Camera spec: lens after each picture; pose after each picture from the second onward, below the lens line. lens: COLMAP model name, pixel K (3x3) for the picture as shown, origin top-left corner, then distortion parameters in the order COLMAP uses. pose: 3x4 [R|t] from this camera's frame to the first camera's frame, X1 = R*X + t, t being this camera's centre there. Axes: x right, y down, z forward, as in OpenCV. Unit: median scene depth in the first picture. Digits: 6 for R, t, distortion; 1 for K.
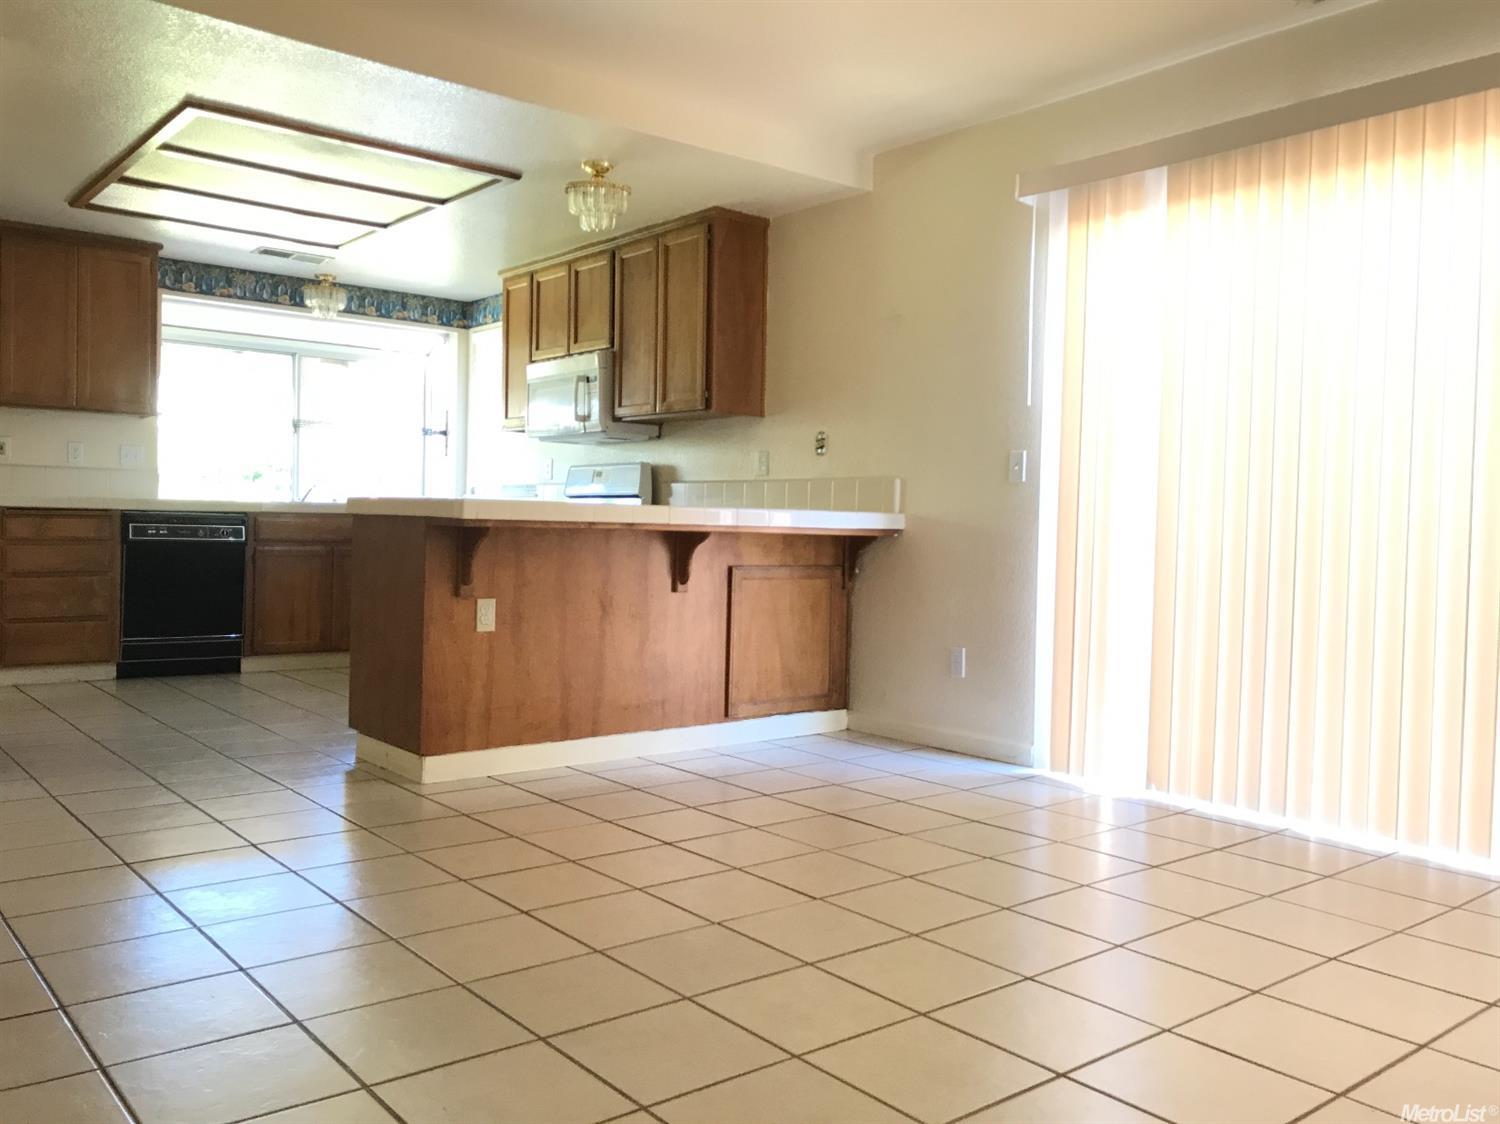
lens RADIAL K [[1237.4, 0, 736.8], [0, 1237.4, 560.7], [0, 0, 1]] dist [0.001687, -0.019934]
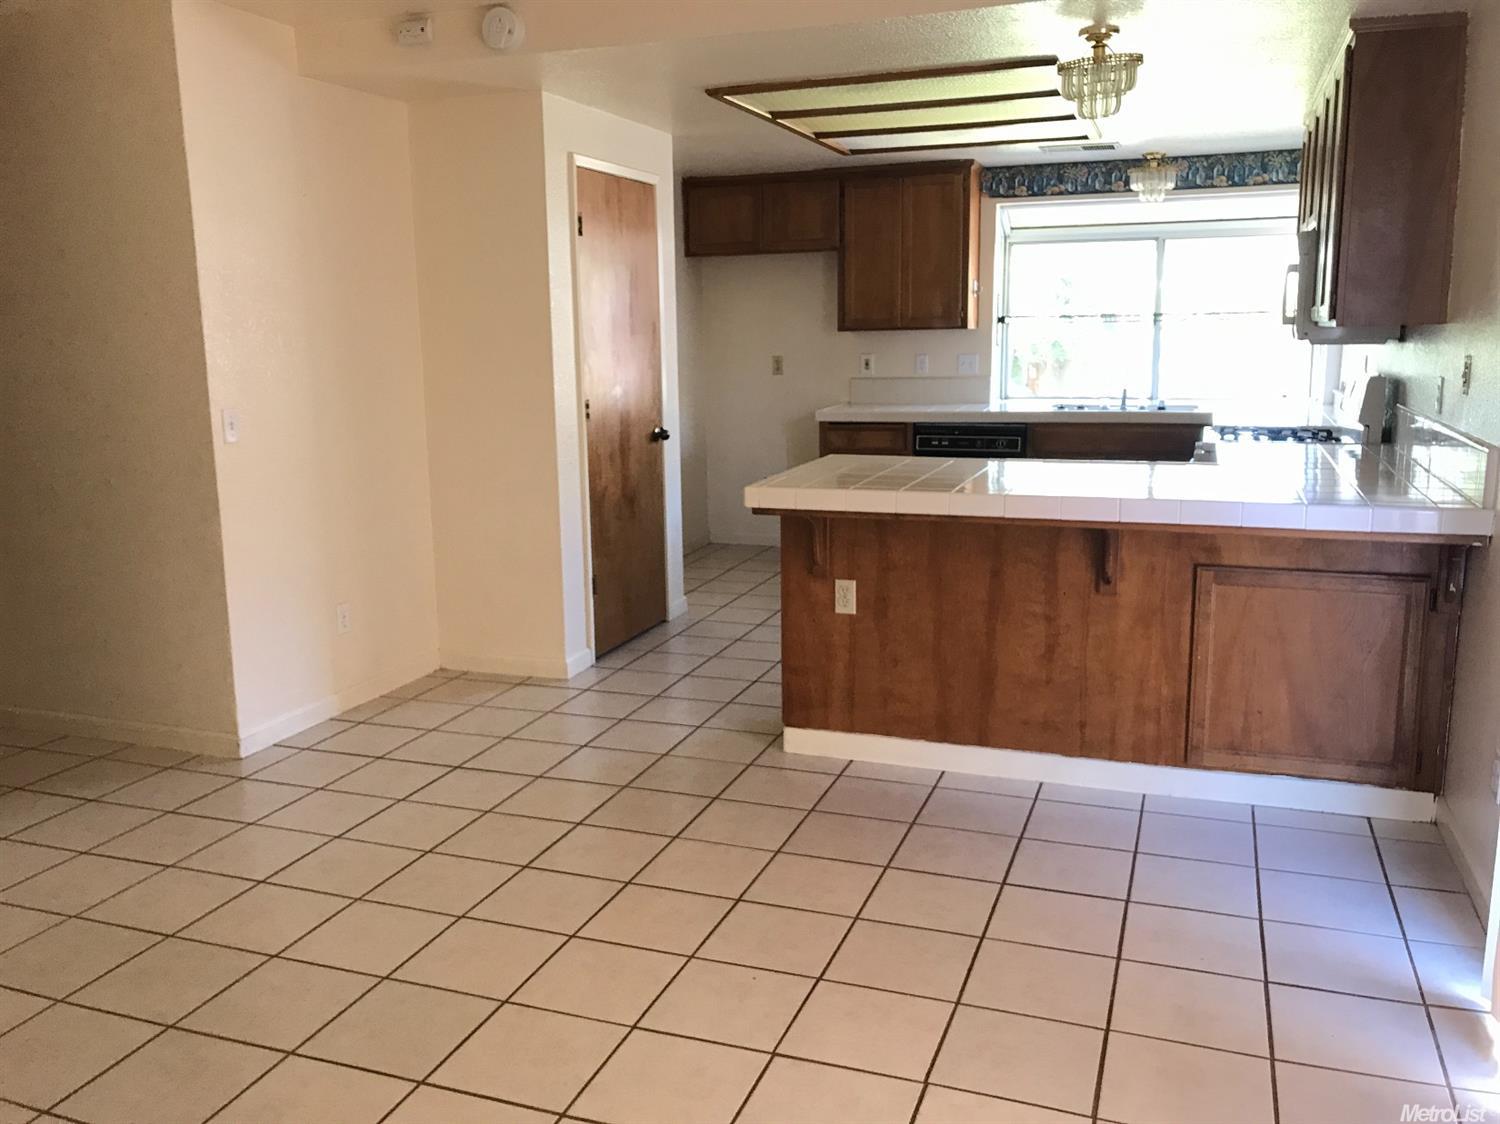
lens RADIAL K [[1237.4, 0, 737.5], [0, 1237.4, 567.9], [0, 0, 1]] dist [0.001687, -0.019934]
pose [[0.487242, 0.136904, -0.862469, 0.387318], [0.003849, 0.987288, 0.158892, -0.087230], [0.873258, -0.080738, 0.480522, 0.317275]]
